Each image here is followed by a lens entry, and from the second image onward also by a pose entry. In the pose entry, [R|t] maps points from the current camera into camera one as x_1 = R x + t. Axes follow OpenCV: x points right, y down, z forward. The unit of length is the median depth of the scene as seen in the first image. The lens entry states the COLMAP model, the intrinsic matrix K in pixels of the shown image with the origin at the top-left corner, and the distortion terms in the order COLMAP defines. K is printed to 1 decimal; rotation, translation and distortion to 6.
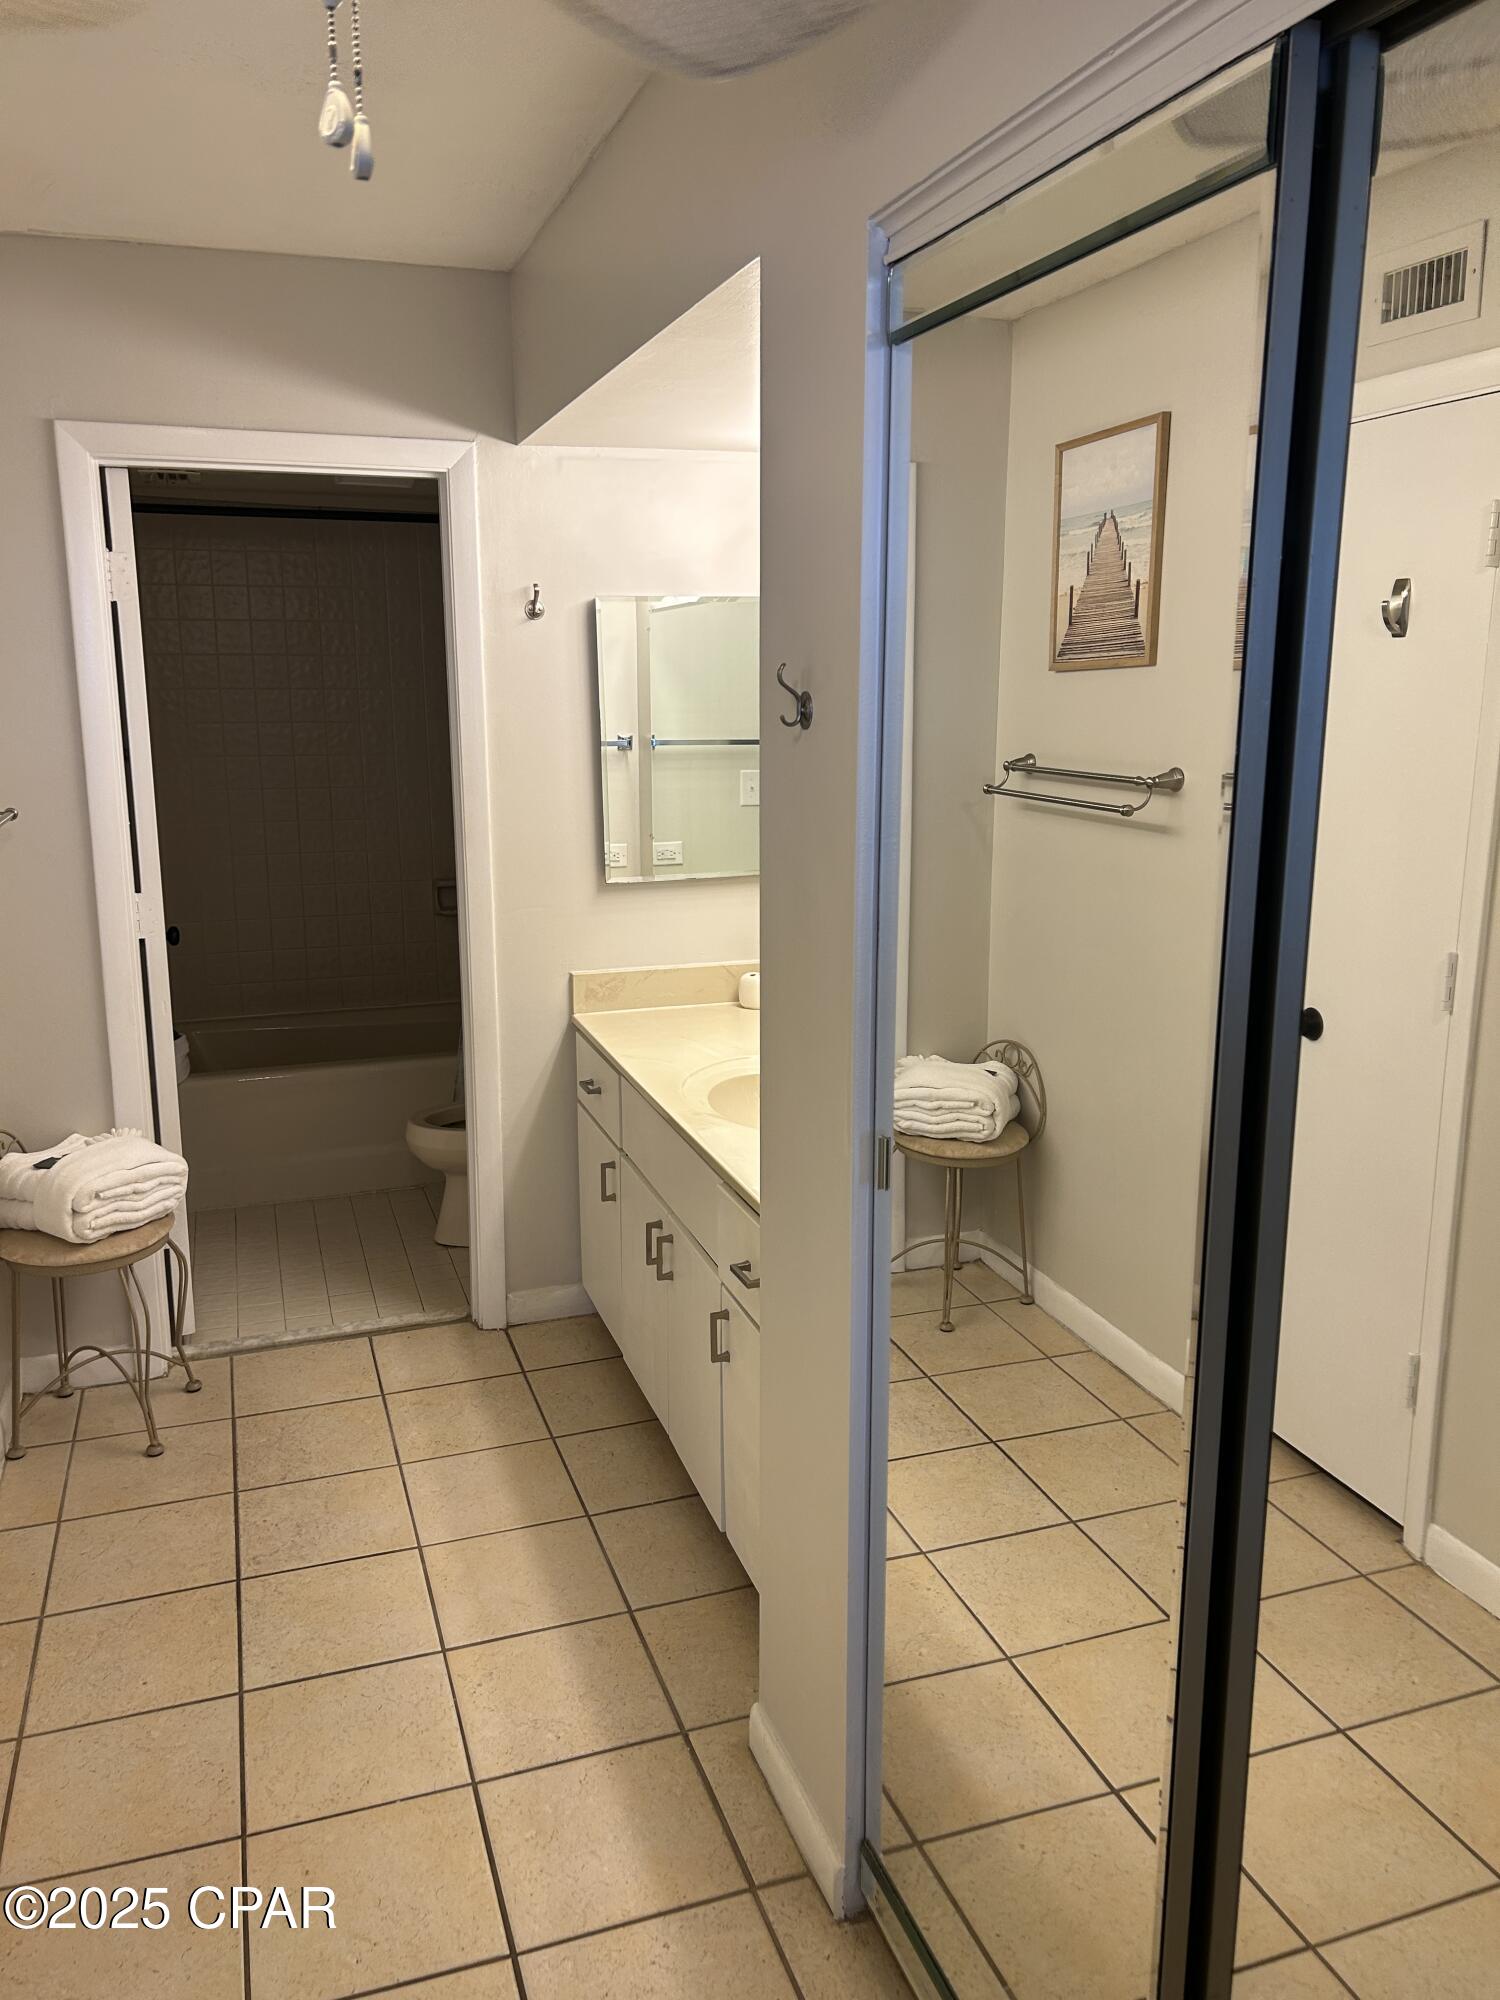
lens RADIAL K [[1505.2, 0, 757.9], [0, 1505.2, 999.4], [0, 0, 1]] dist [0.046662, -0.047993]
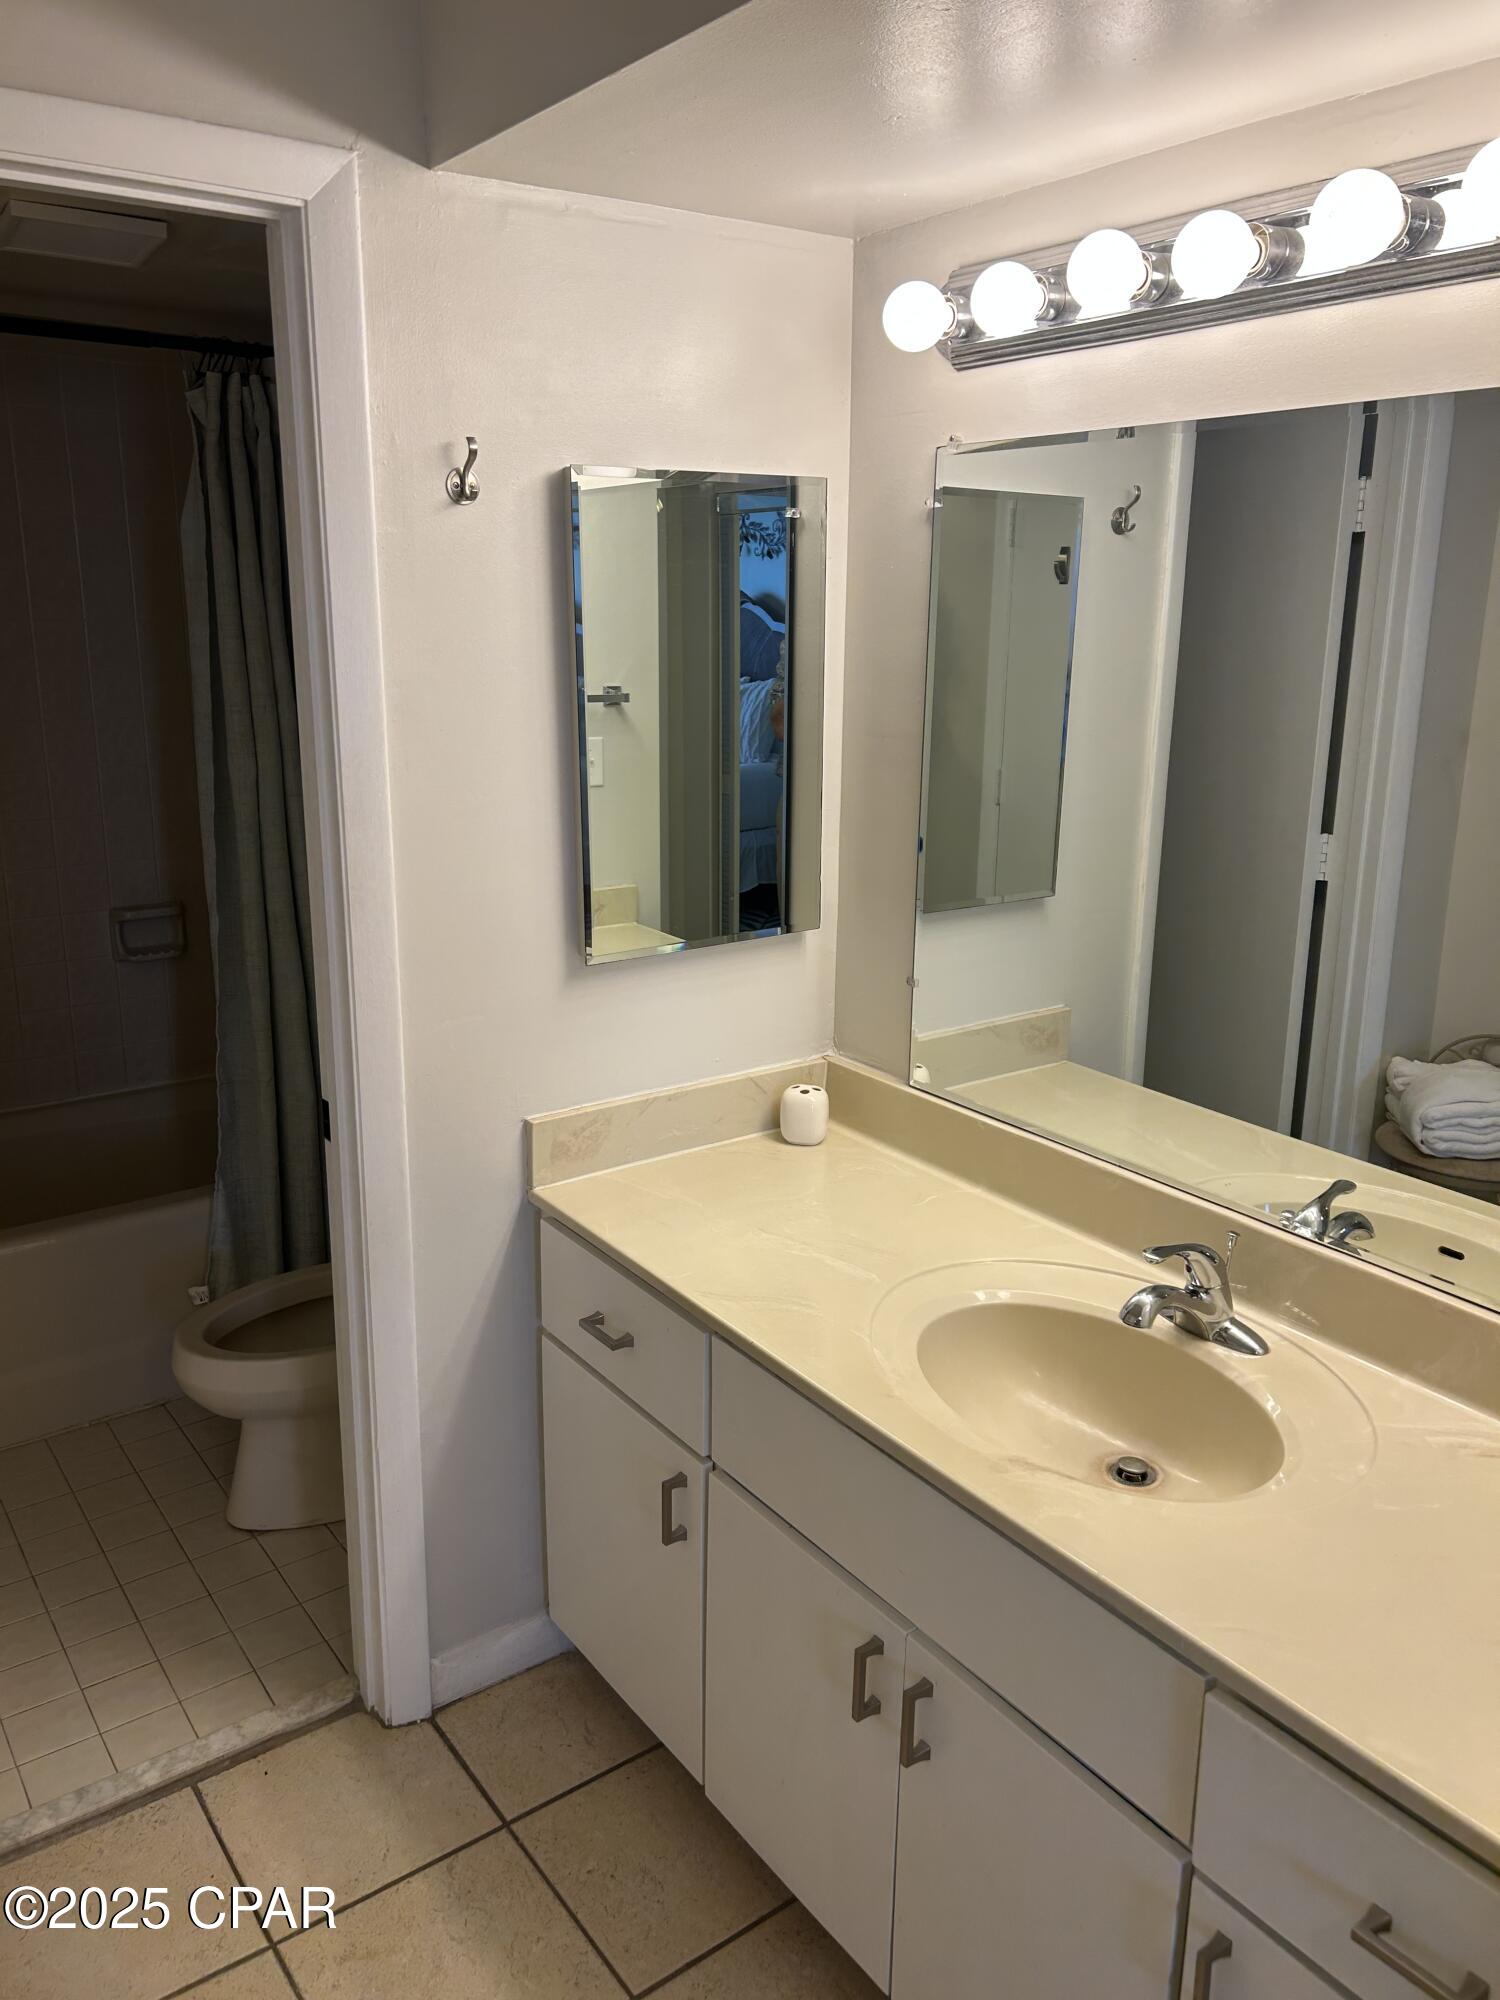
lens RADIAL K [[1505.2, 0, 746.0], [0, 1505.2, 993.1], [0, 0, 1]] dist [0.046662, -0.047993]
pose [[0.955343, -0.060816, 0.289174, -0.208703], [0.045952, 0.997263, 0.057922, -0.096376], [-0.291905, -0.042047, 0.955523, 0.414642]]
